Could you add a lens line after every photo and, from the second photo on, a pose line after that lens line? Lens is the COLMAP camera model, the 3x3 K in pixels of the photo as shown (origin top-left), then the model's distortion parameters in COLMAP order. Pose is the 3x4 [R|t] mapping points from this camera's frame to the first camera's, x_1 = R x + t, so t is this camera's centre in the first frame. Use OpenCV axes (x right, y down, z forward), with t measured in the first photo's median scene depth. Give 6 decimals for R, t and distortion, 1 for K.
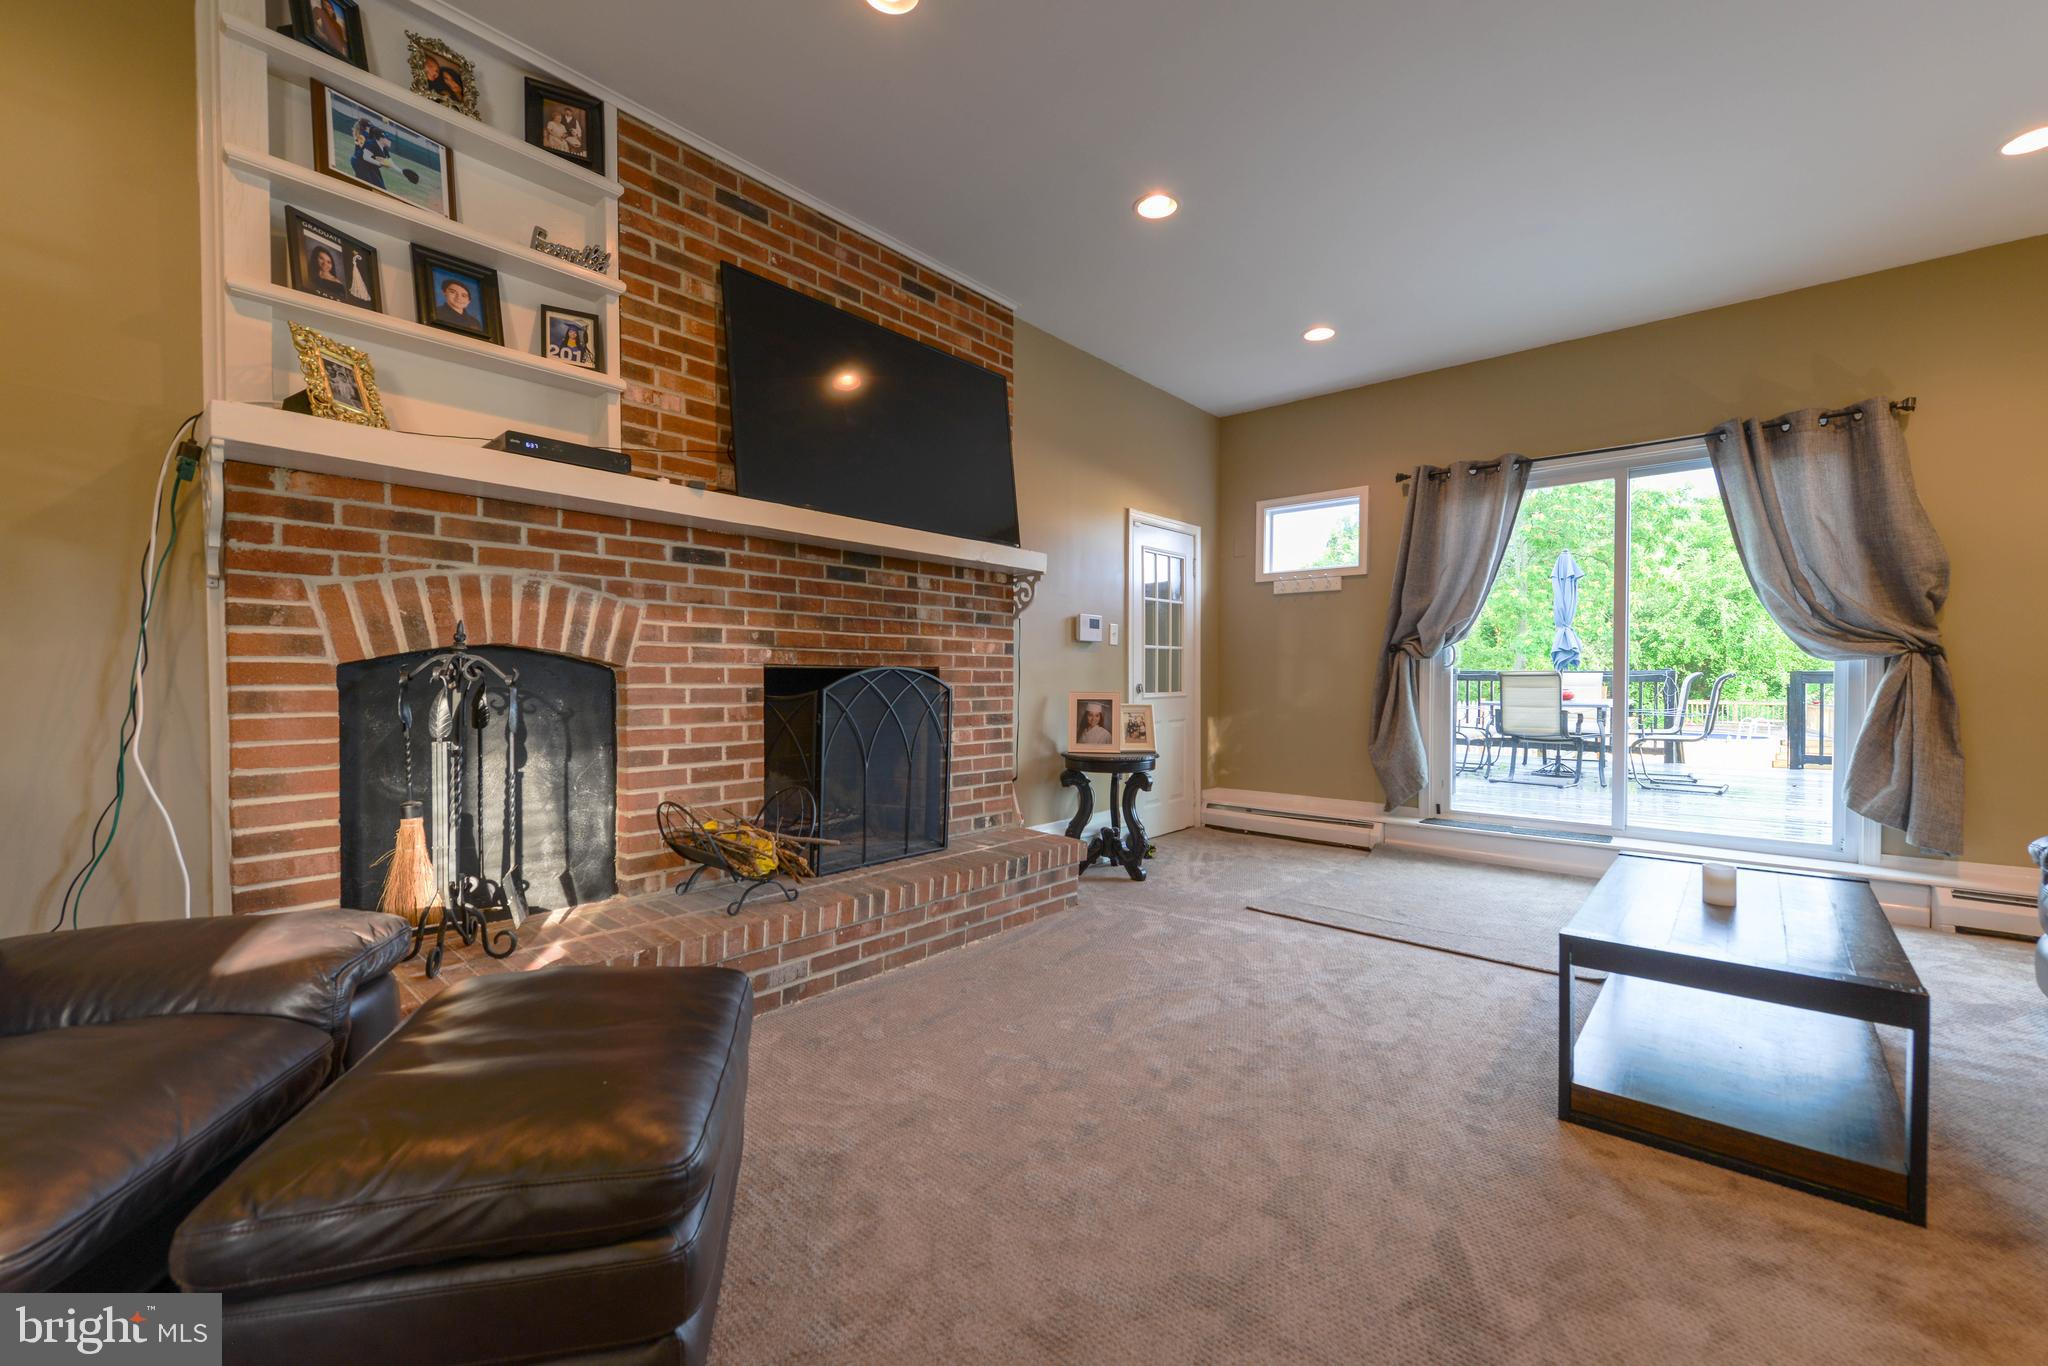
lens RADIAL K [[822.8, 0, 1036.5], [0, 822.8, 687.7], [0, 0, 1]] dist [0.004166, -0.000259]
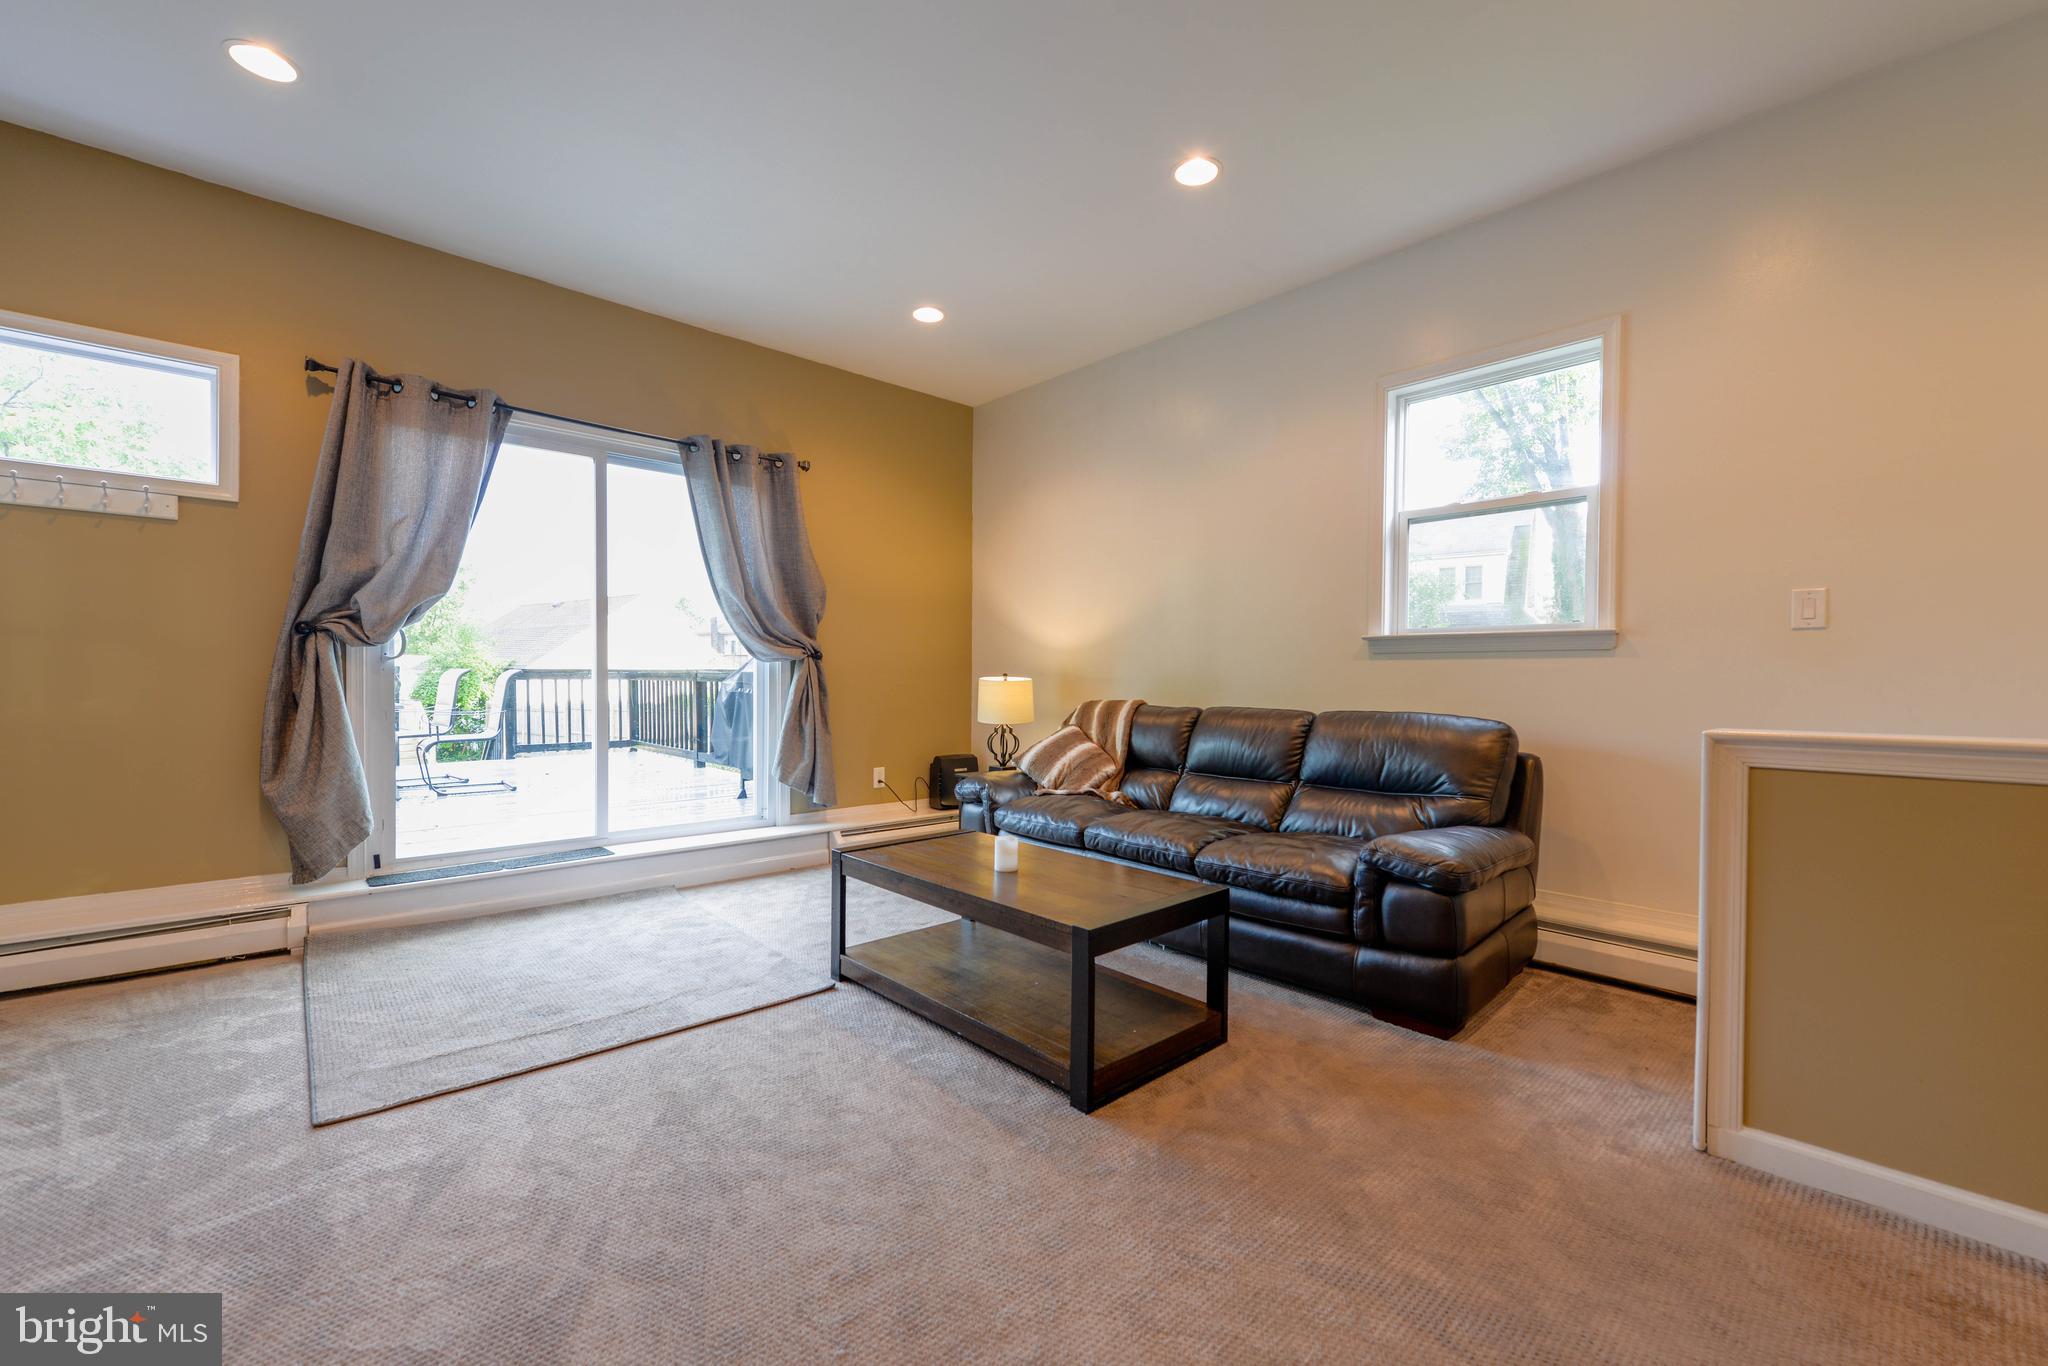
lens RADIAL K [[822.8, 0, 1026.0], [0, 822.8, 691.3], [0, 0, 1]] dist [0.004166, -0.000259]
pose [[0.123078, -0.014420, 0.992292, -0.168887], [0.008831, 0.999871, 0.013435, -0.002332], [-0.992358, 0.007110, 0.123189, 0.441768]]
